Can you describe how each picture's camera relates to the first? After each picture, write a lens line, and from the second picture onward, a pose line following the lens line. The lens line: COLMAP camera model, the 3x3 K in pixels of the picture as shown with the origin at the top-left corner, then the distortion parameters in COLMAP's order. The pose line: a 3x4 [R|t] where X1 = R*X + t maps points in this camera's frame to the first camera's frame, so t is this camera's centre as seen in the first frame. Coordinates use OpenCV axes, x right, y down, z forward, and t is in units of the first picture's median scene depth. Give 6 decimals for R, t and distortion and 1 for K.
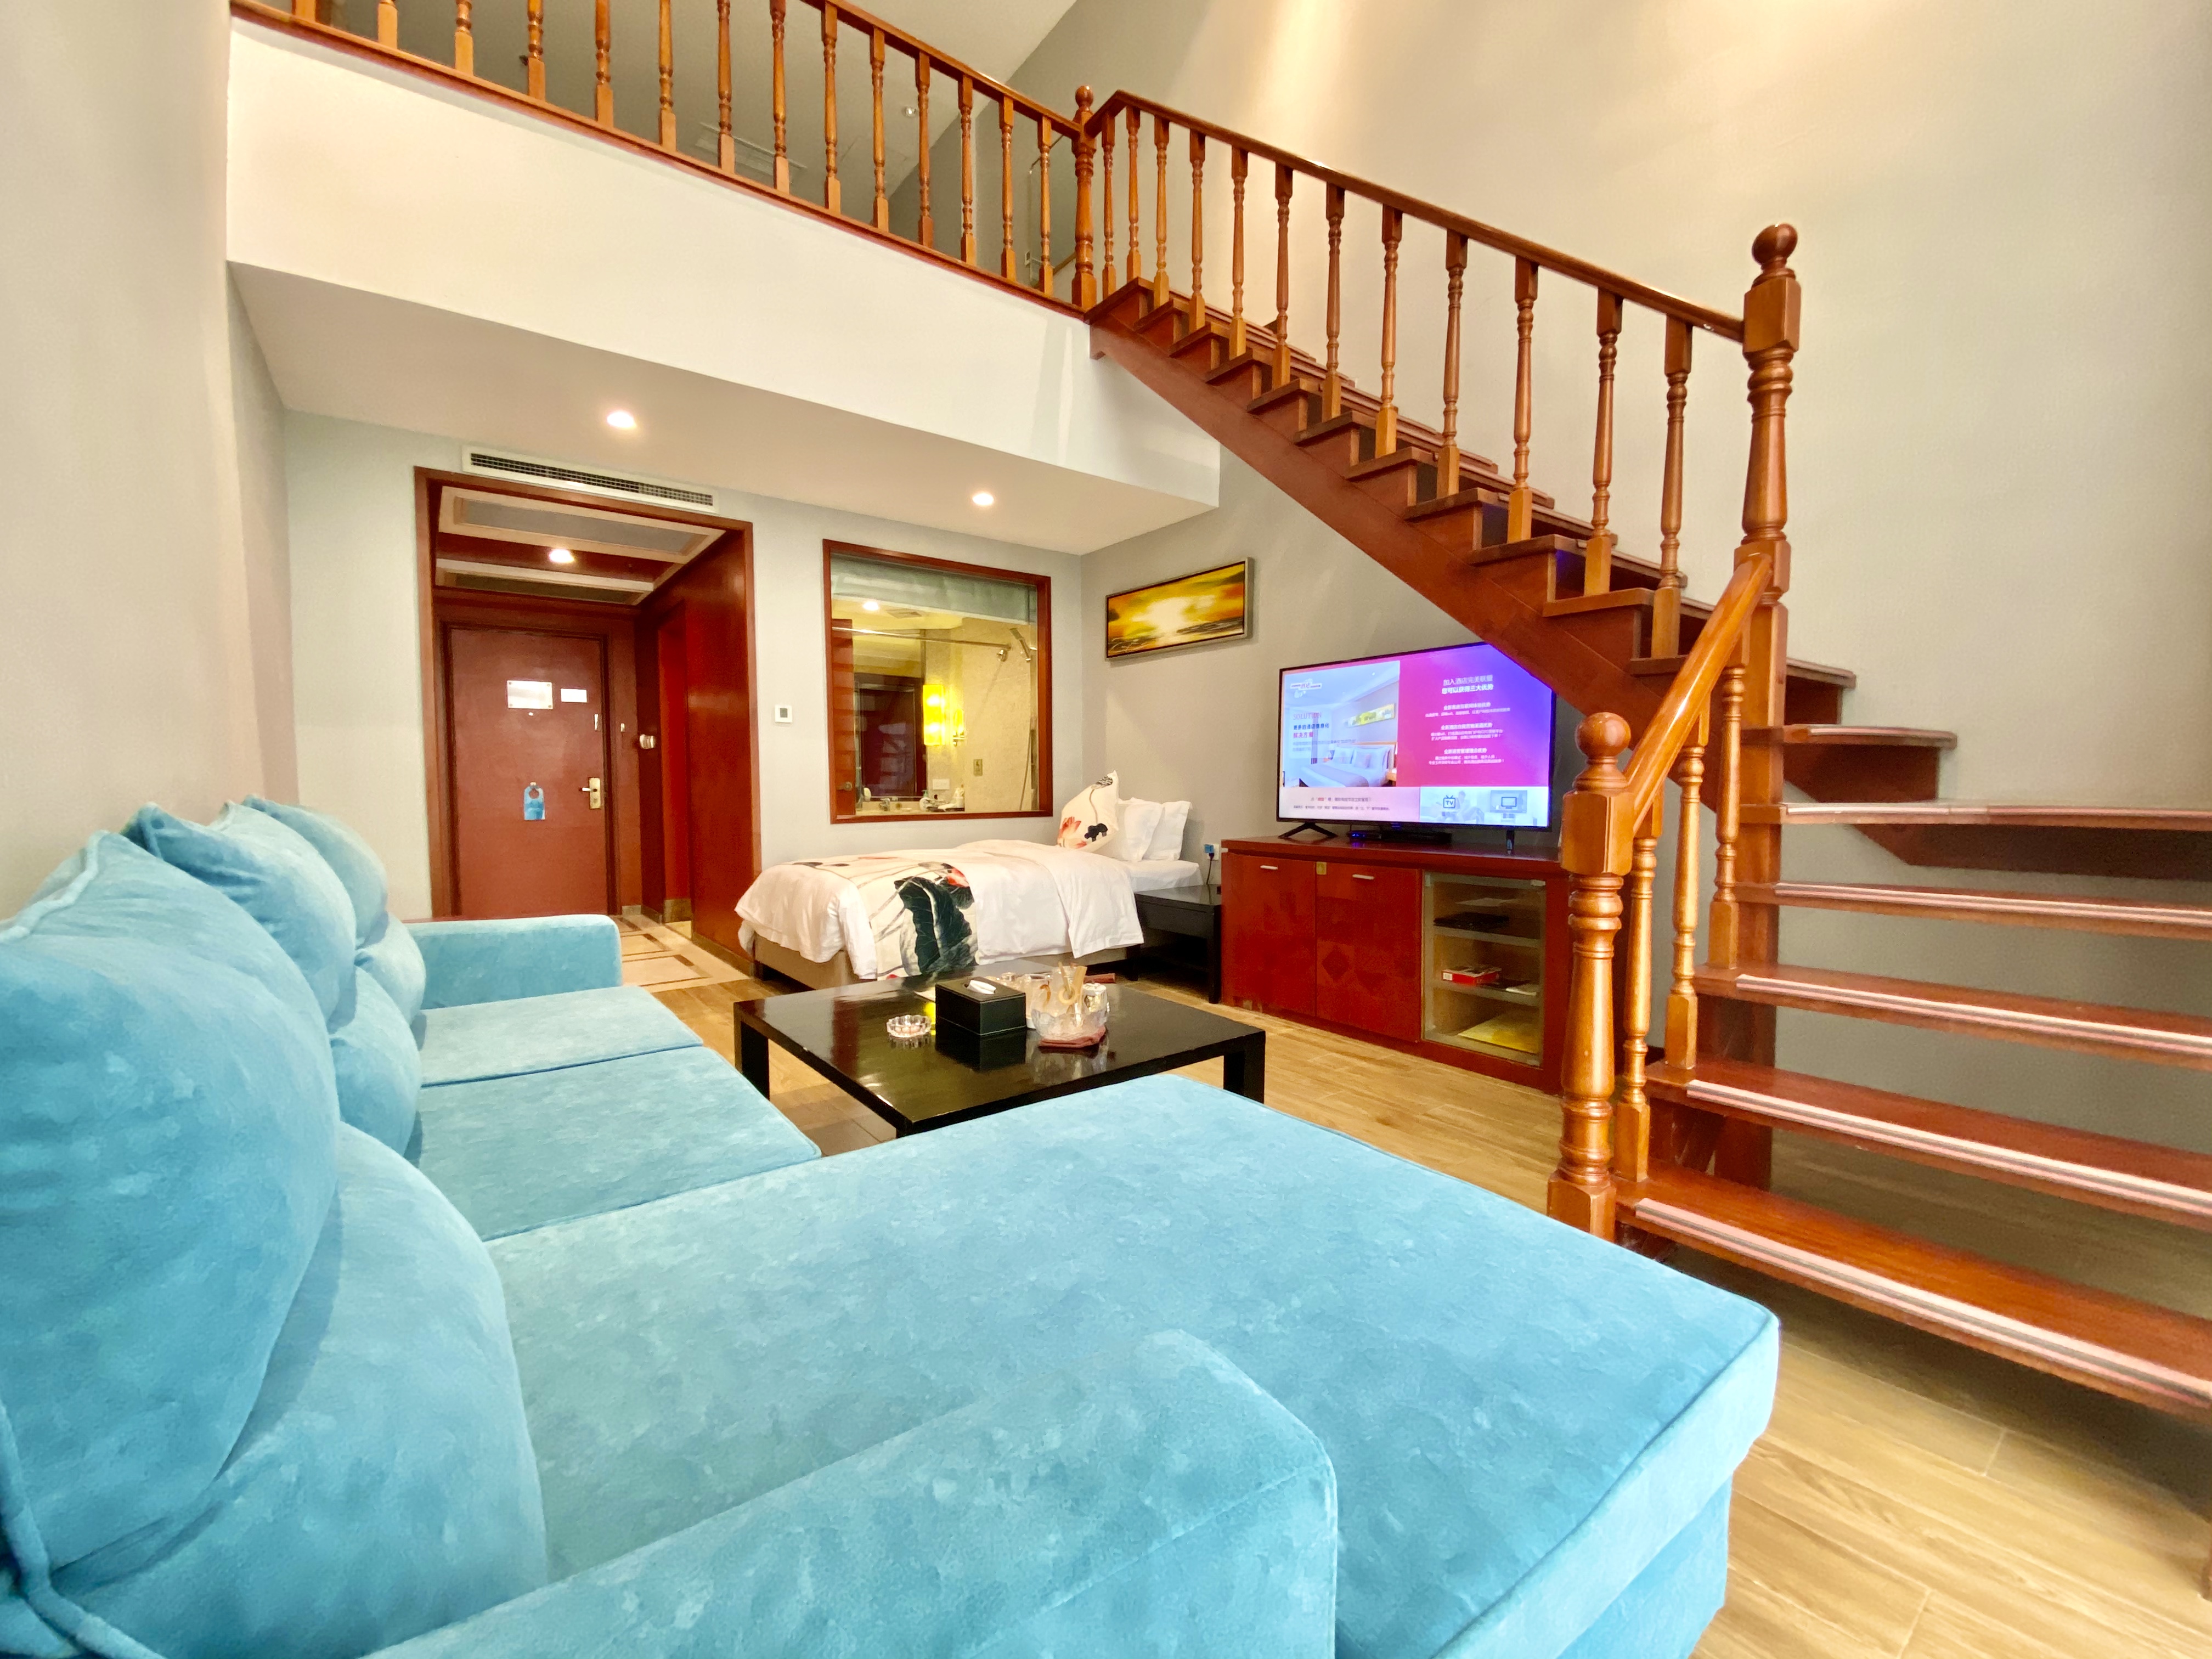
lens RADIAL K [[897.7, 0, 1107.9], [0, 897.7, 822.7], [0, 0, 1]] dist [-0.031465, -0.000933]
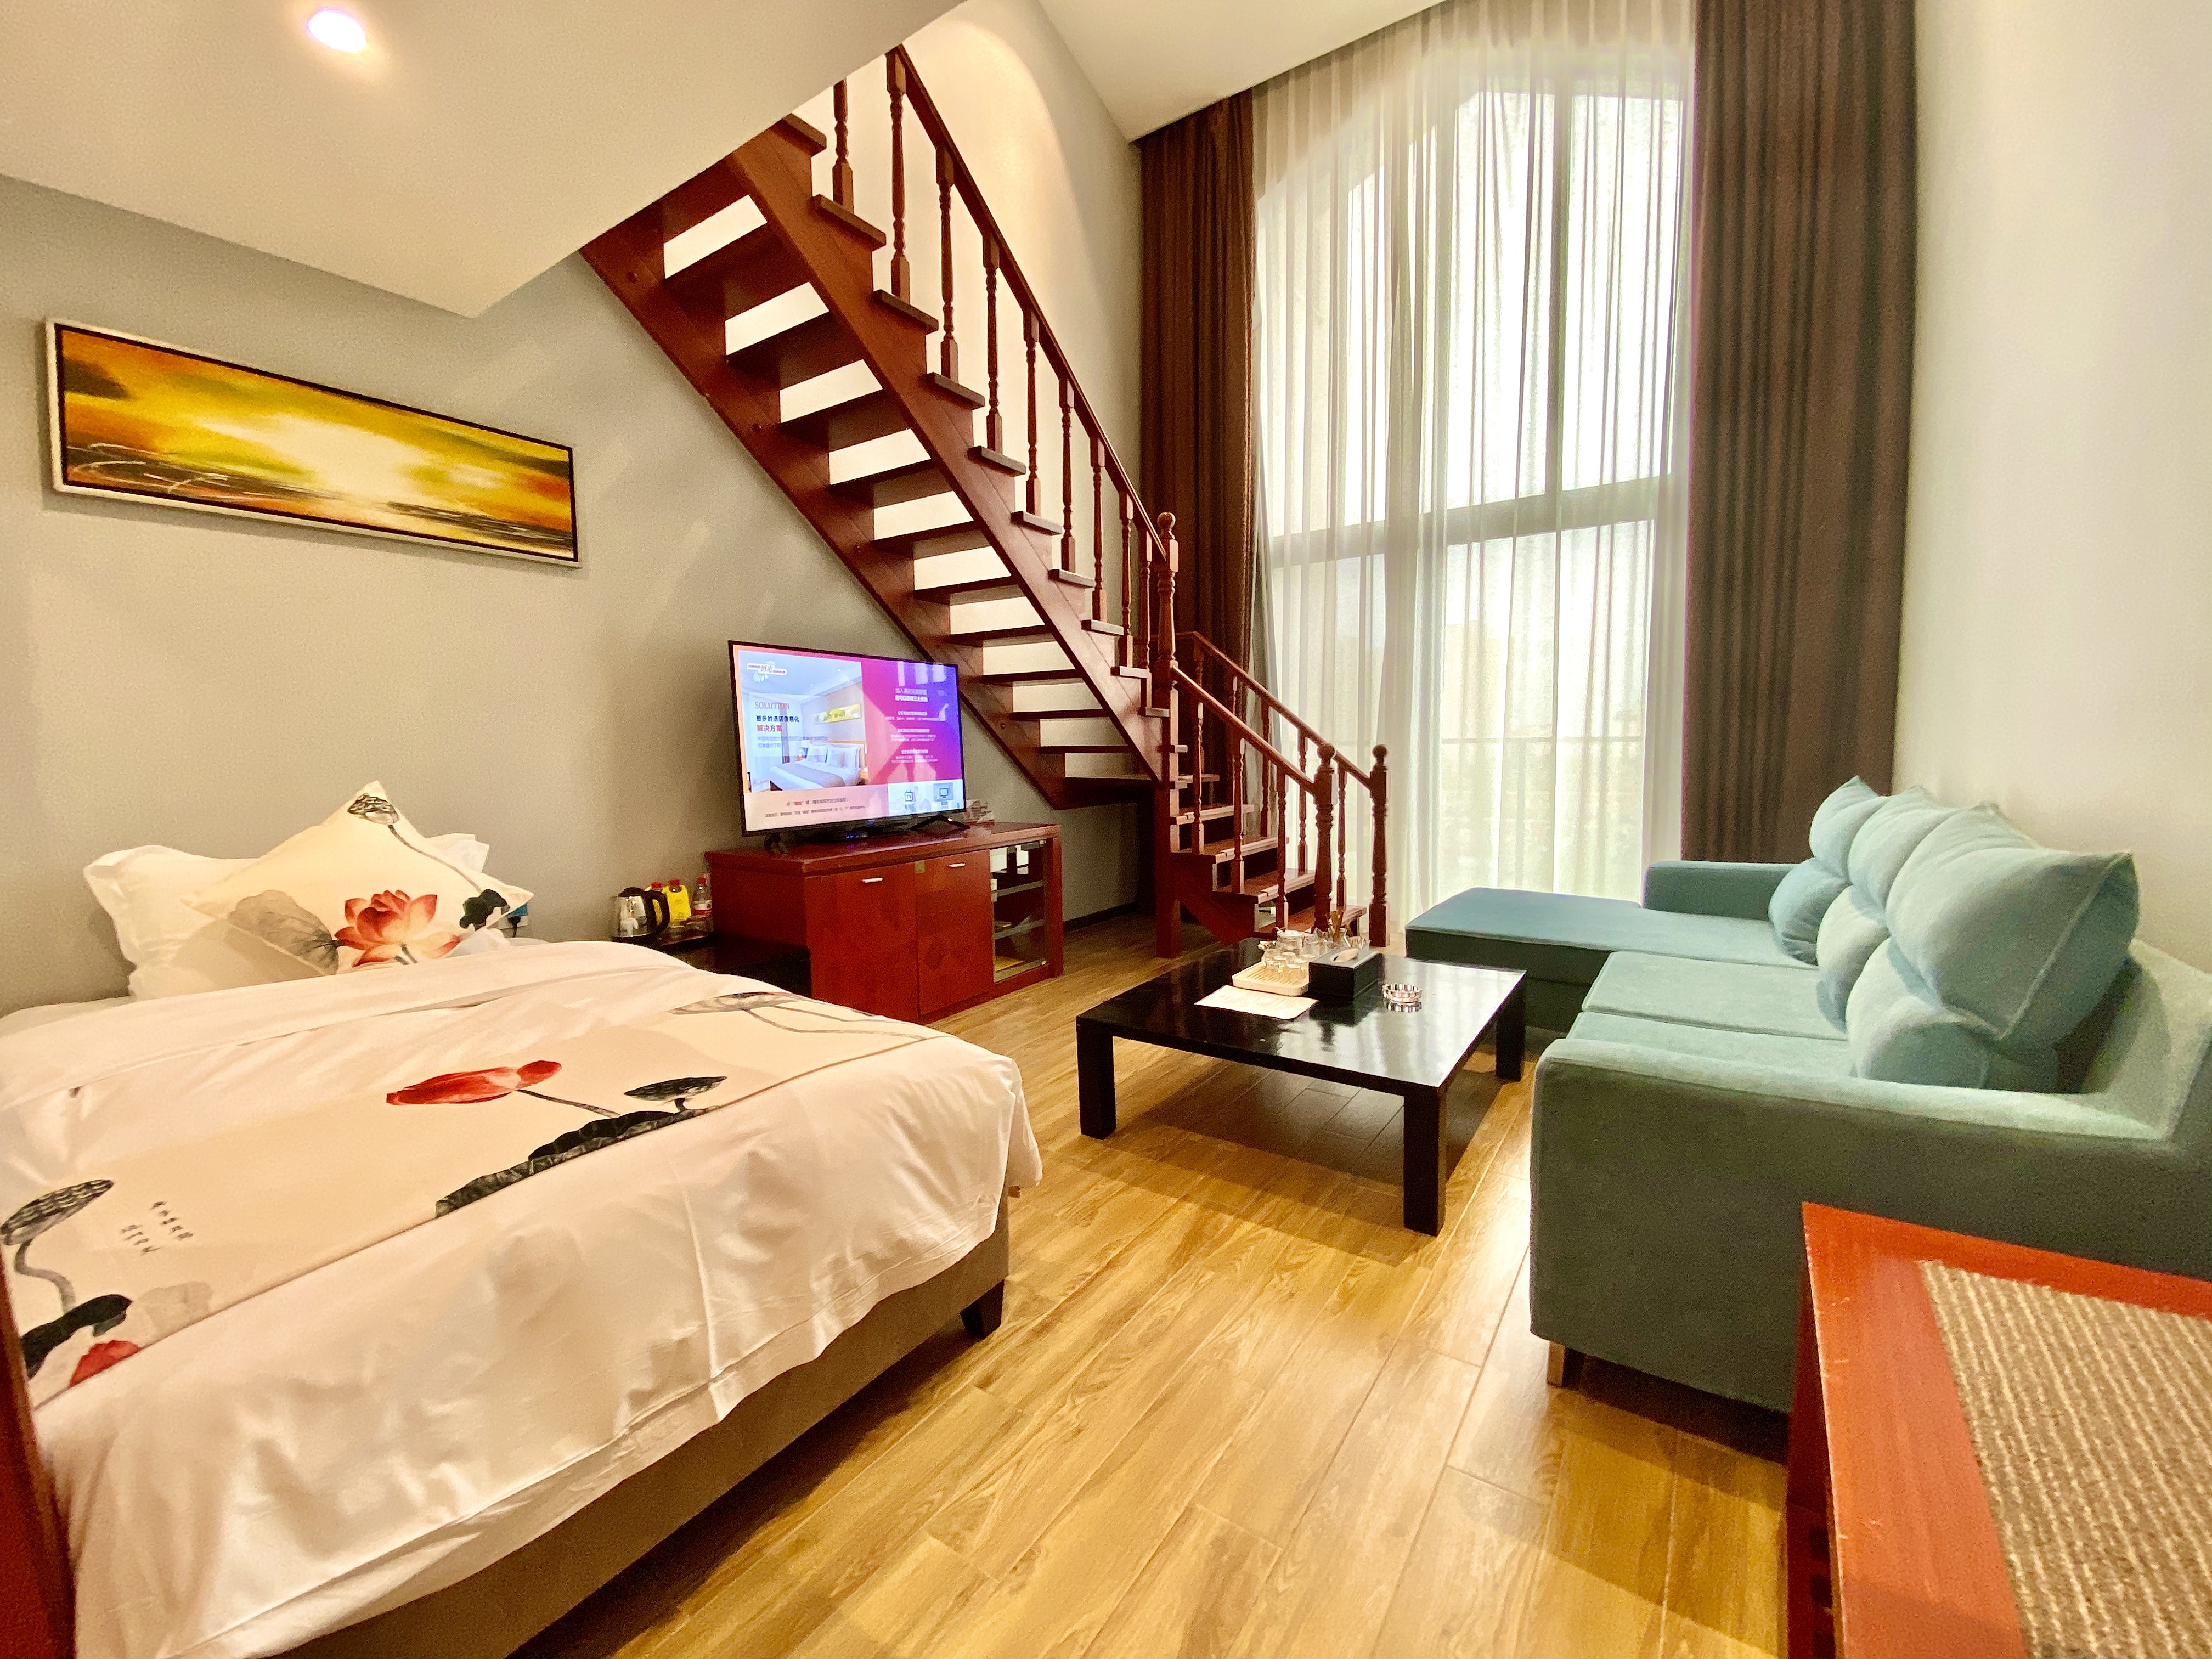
lens RADIAL K [[897.7, 0, 1109.1], [0, 897.7, 829.2], [0, 0, 1]] dist [-0.031465, -0.000933]
pose [[-0.368759, -0.066527, 0.927141, -0.678956], [0.068020, 0.992830, 0.098295, -0.066130], [-0.927033, 0.099312, -0.361590, 1.030863]]
